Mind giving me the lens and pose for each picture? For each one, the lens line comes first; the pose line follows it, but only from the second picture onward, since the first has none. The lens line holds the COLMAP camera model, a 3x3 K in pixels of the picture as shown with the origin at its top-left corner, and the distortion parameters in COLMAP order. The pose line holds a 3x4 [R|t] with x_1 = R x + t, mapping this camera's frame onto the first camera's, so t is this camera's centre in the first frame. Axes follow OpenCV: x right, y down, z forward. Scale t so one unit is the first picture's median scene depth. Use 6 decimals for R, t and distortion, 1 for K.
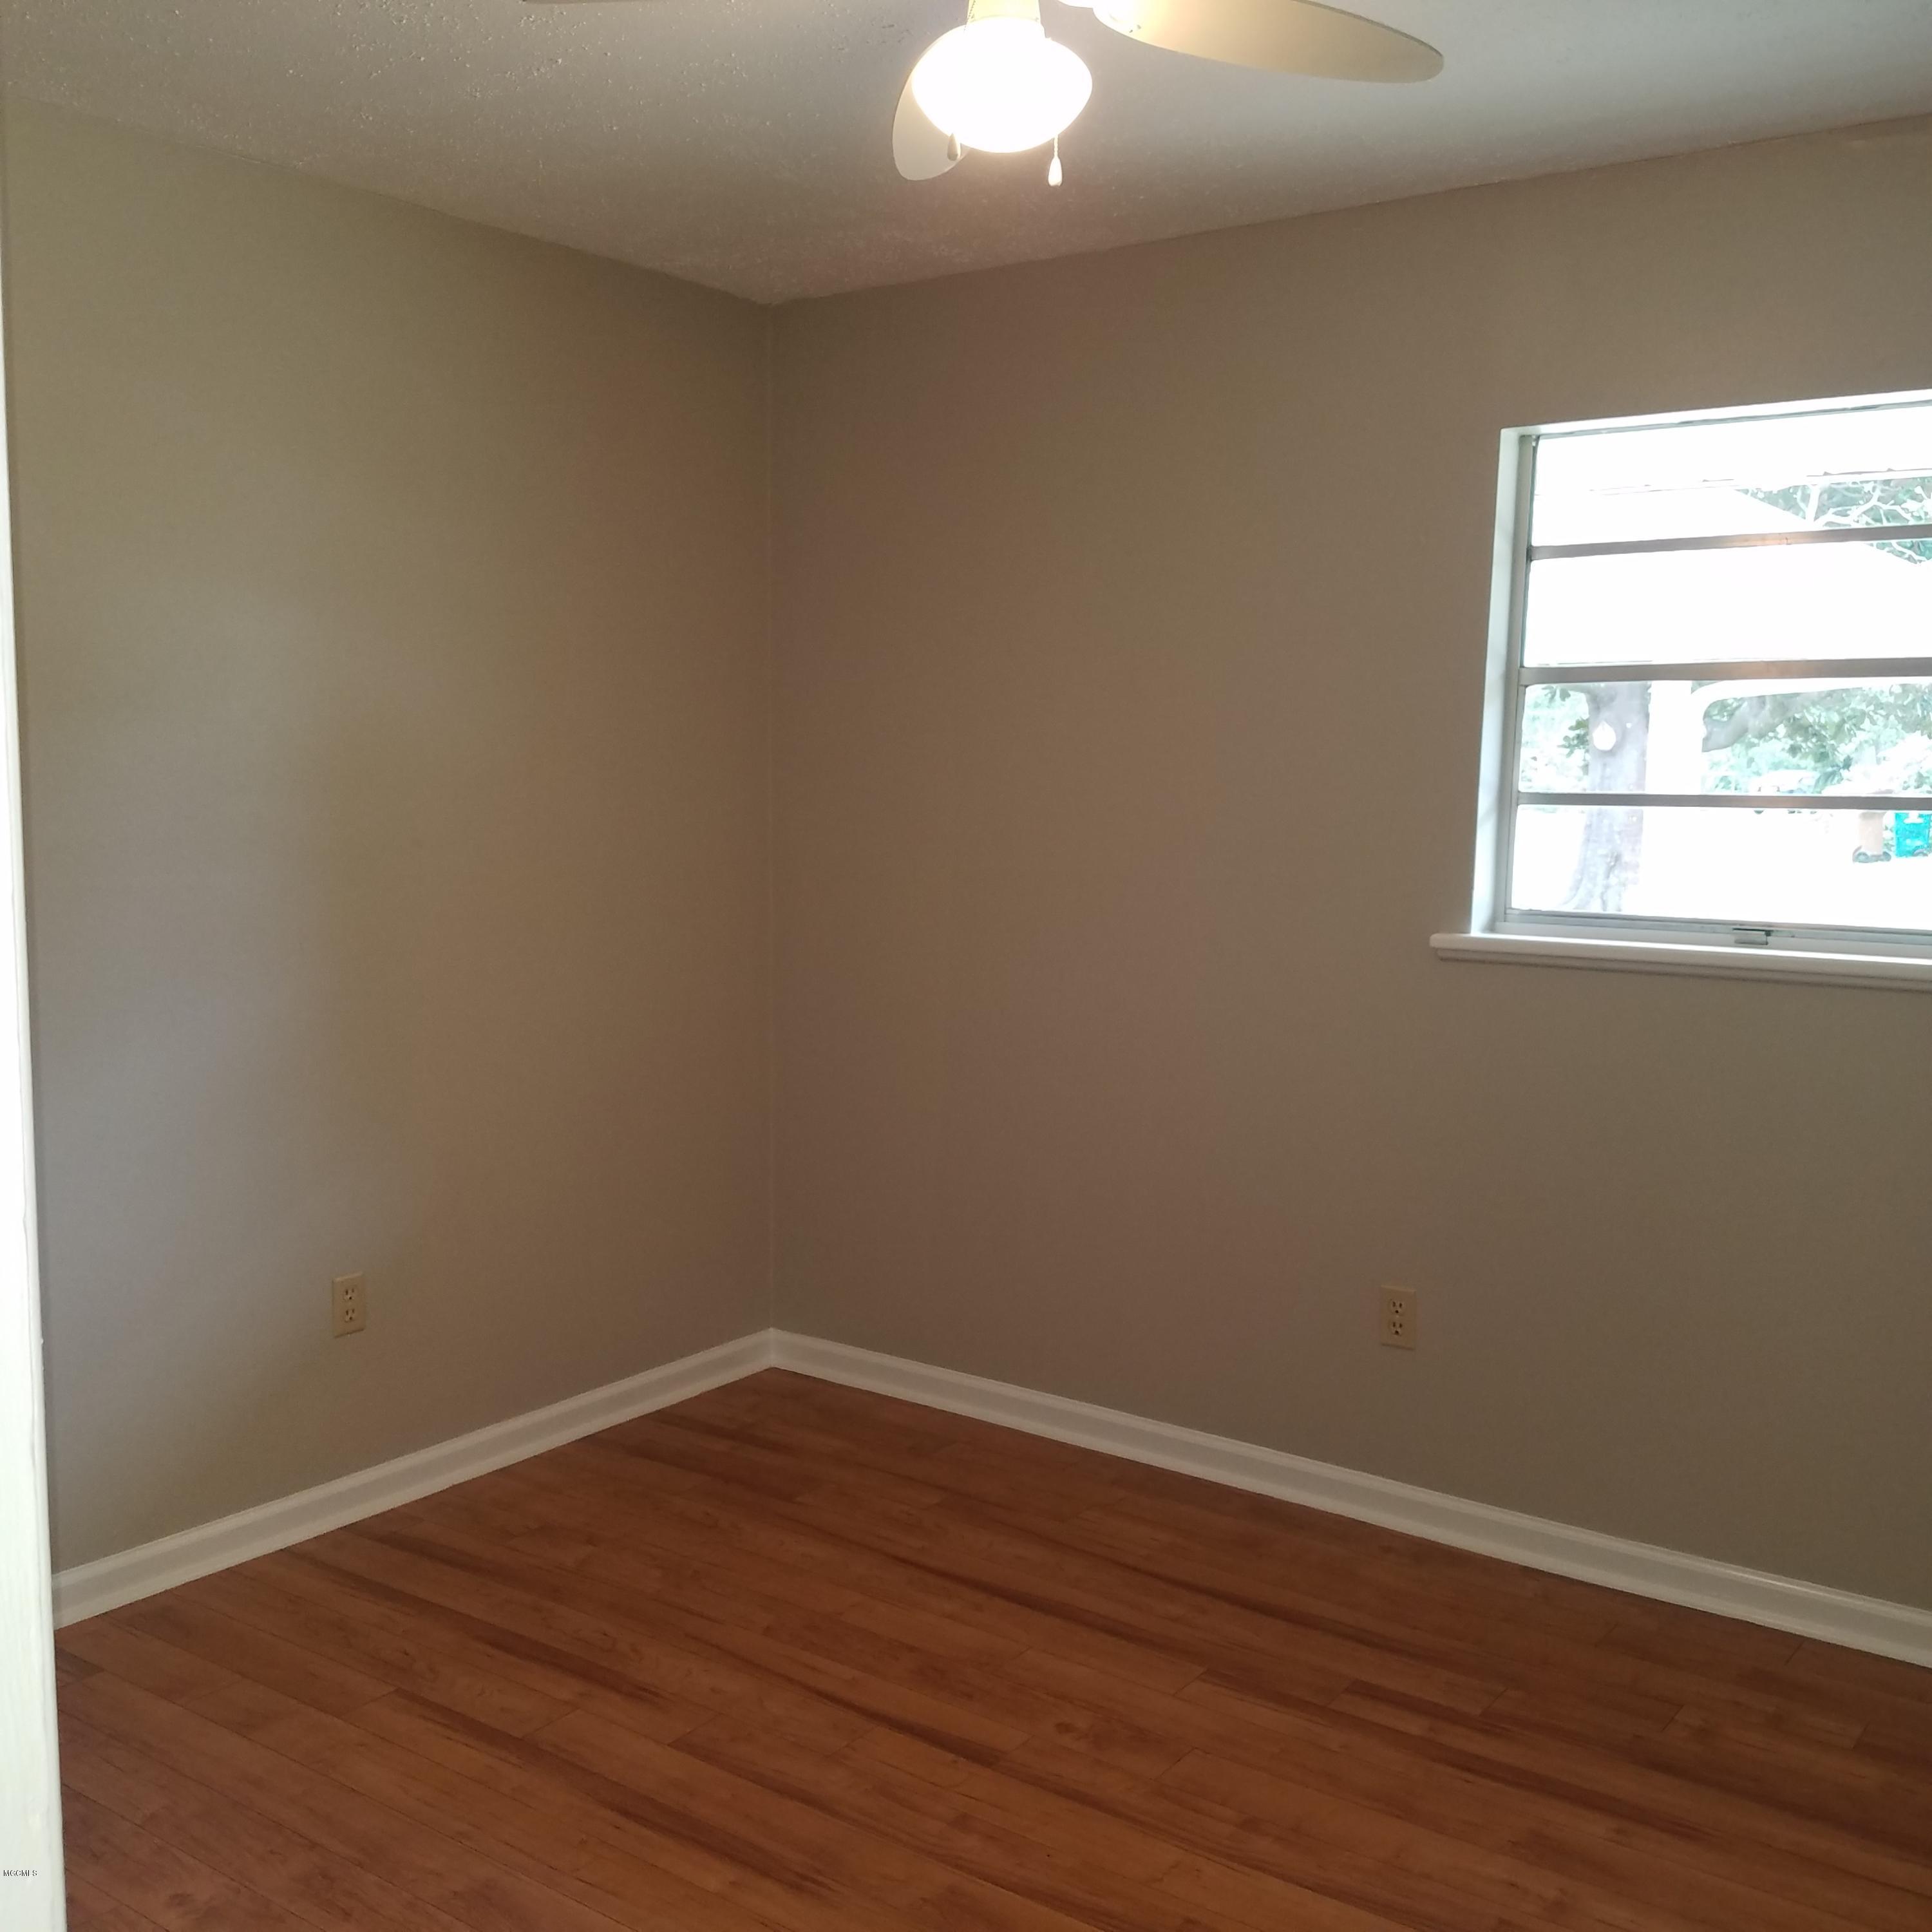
lens RADIAL K [[1933.8, 0, 971.2], [0, 1933.8, 998.1], [0, 0, 1]] dist [0.209080, -0.002853]
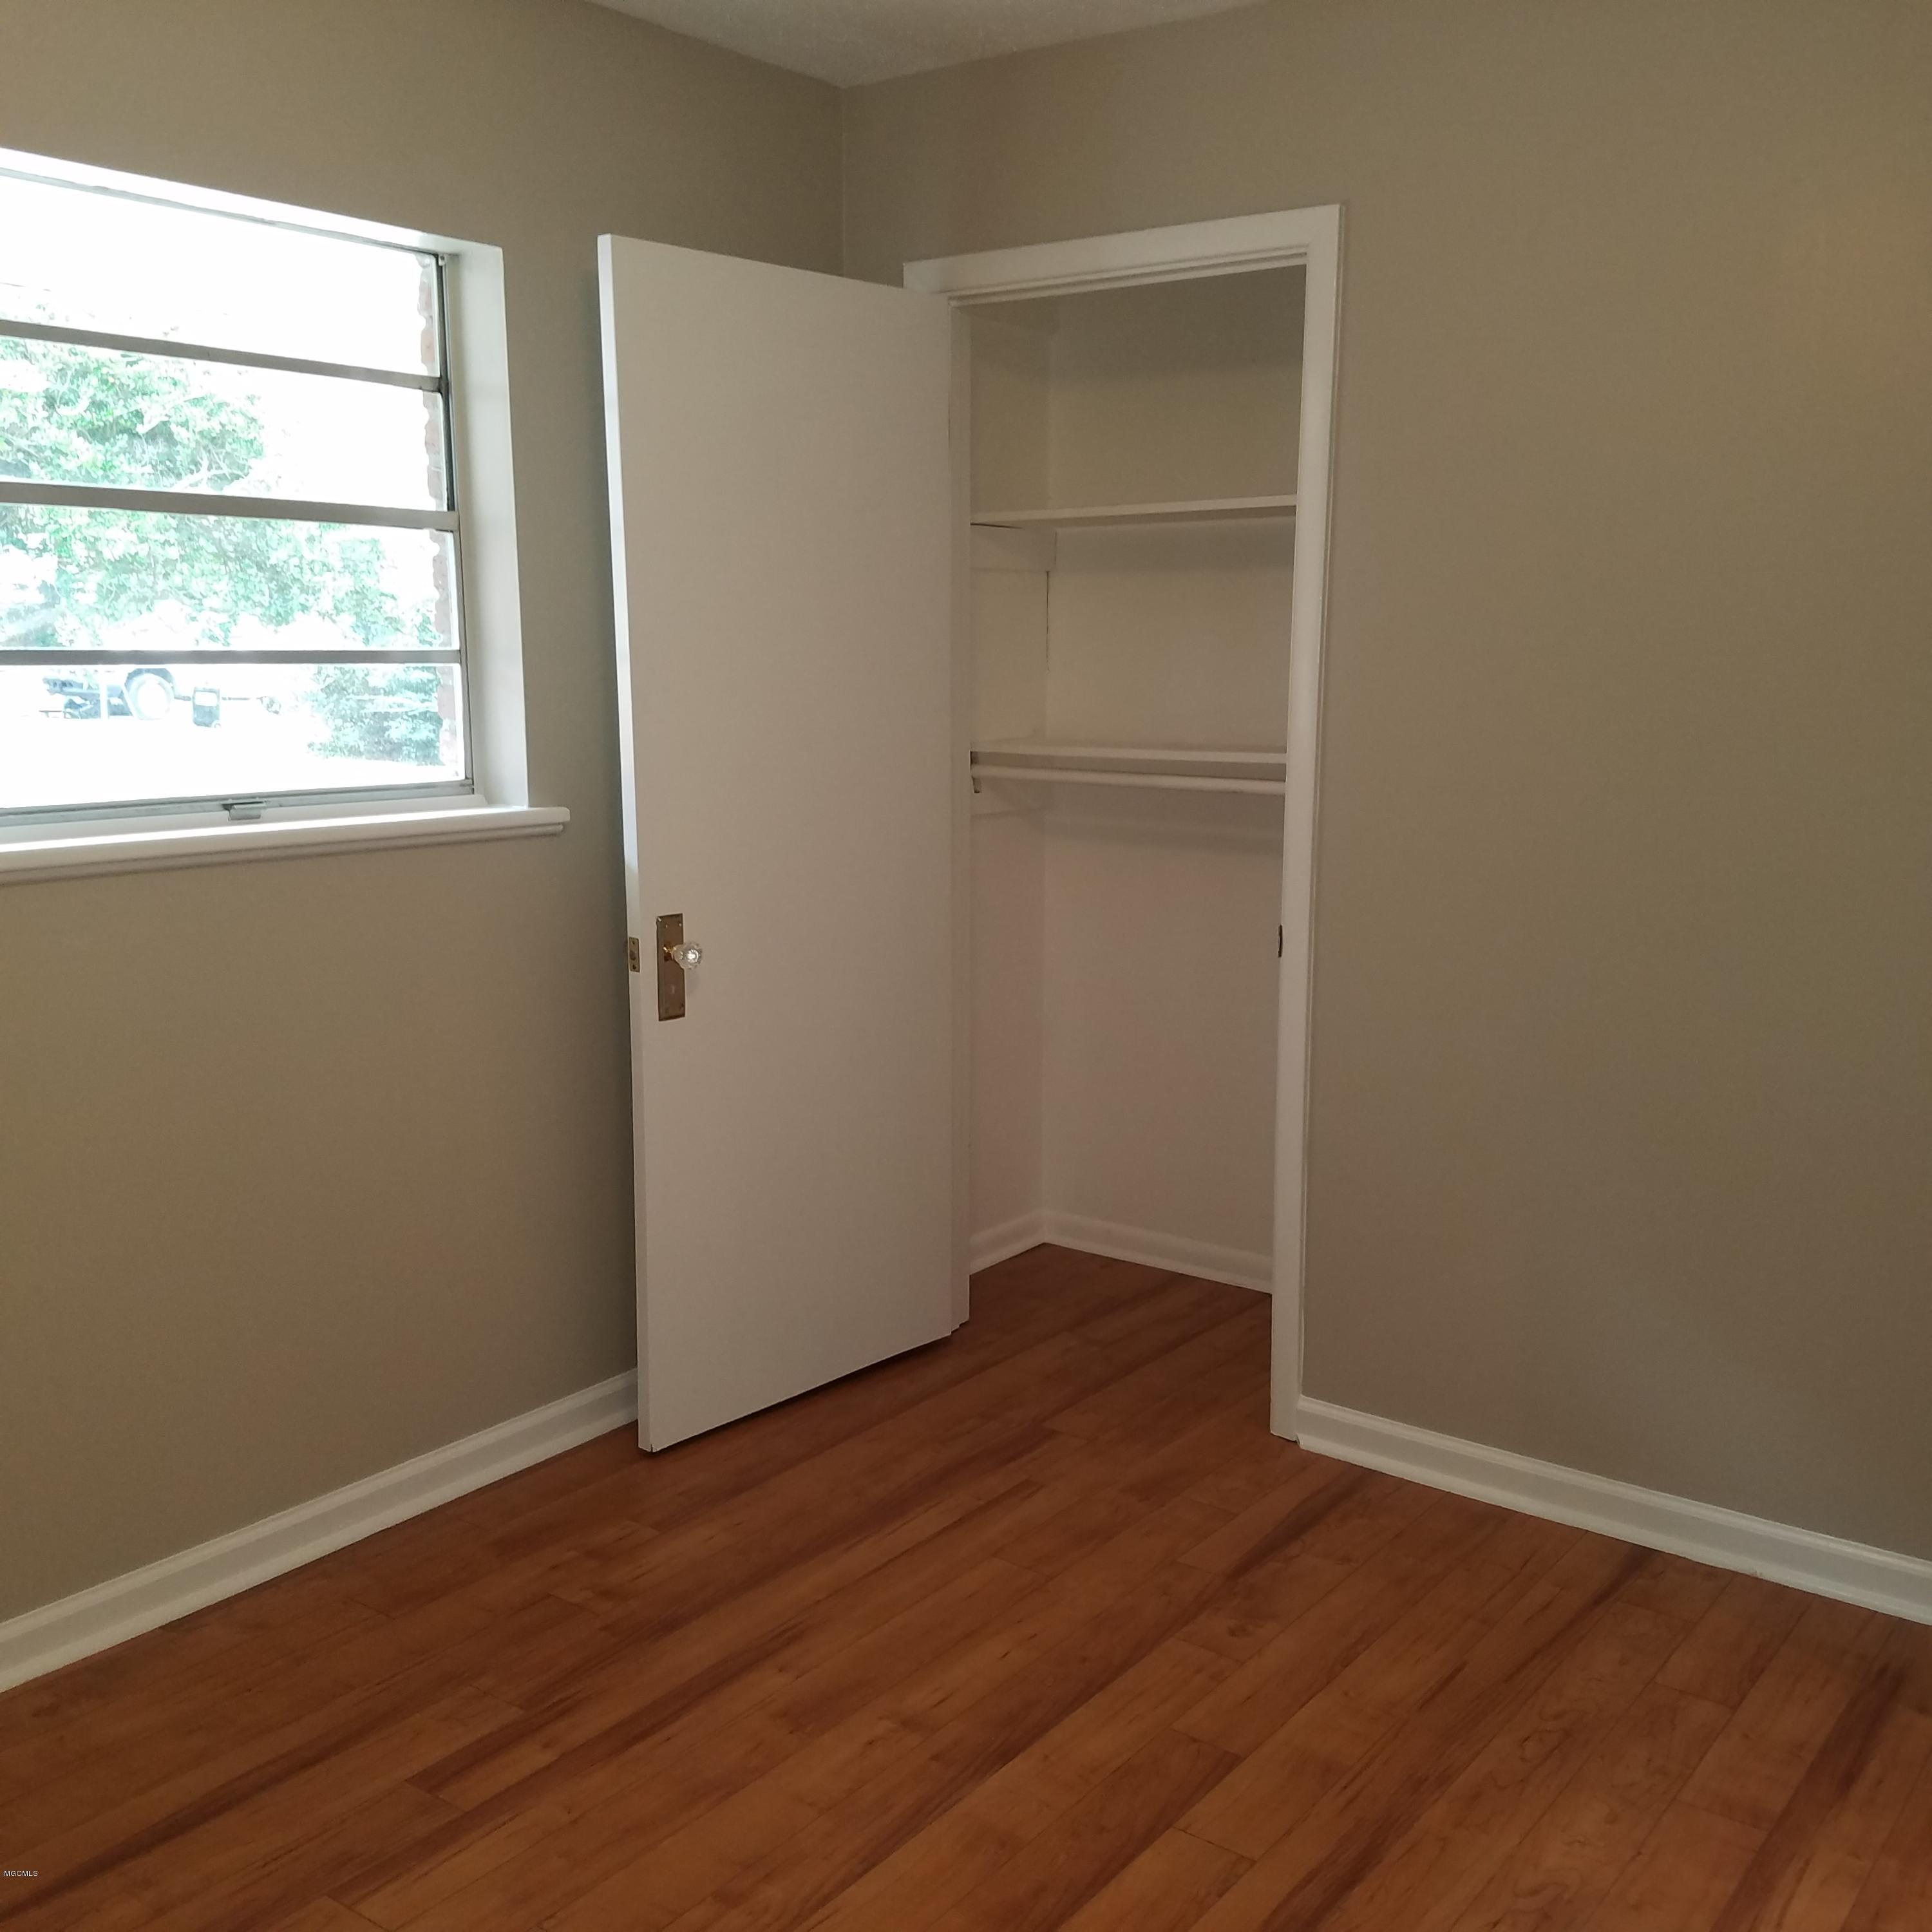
lens RADIAL K [[1997.2, 0, 966.0], [0, 1997.2, 966.0], [0, 0, 1]] dist [0.001089, 0.010182]
pose [[0.048883, -0.171556, 0.983961, -0.533040], [0.120447, 0.978962, 0.164700, -0.079816], [-0.991515, 0.110464, 0.068518, 0.710680]]
